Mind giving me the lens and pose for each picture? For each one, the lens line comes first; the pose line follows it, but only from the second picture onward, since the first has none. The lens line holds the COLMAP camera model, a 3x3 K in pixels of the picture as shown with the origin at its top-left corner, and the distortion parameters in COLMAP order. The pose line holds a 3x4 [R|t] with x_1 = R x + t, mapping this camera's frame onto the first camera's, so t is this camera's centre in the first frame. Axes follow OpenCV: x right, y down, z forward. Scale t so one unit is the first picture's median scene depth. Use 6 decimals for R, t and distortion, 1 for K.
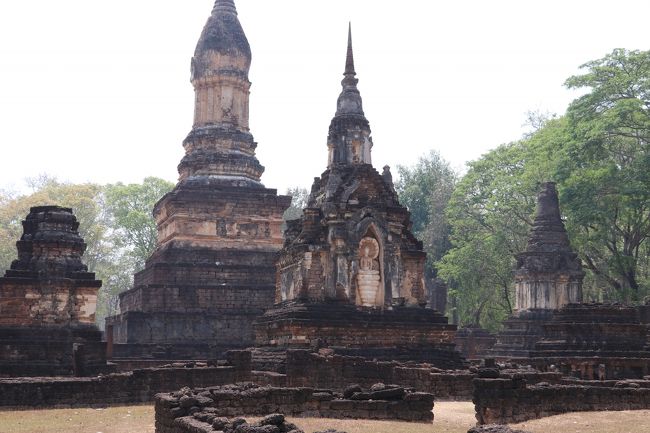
lens RADIAL K [[963.1, 0, 325.0], [0, 963.1, 216.5], [0, 0, 1]] dist [0.073960, 0.074448]
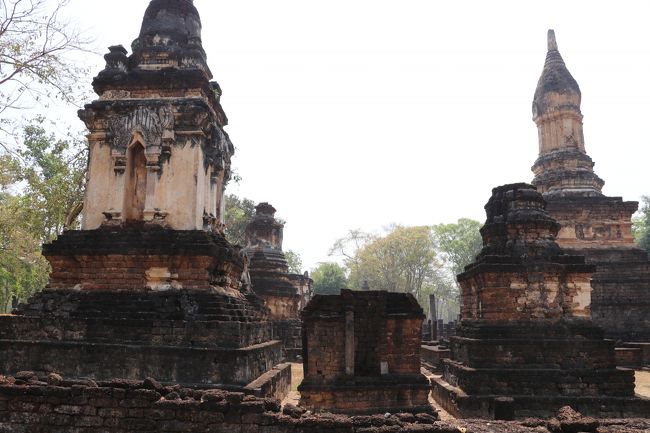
lens RADIAL K [[533.3, 0, 325.0], [0, 533.3, 216.5], [0, 0, 1]] dist [-0.189065, 0.185360]
pose [[0.928038, -0.071547, -0.365550, -0.163049], [0.045445, 0.995796, -0.079529, 0.028833], [0.369703, 0.057193, 0.927388, 0.296359]]
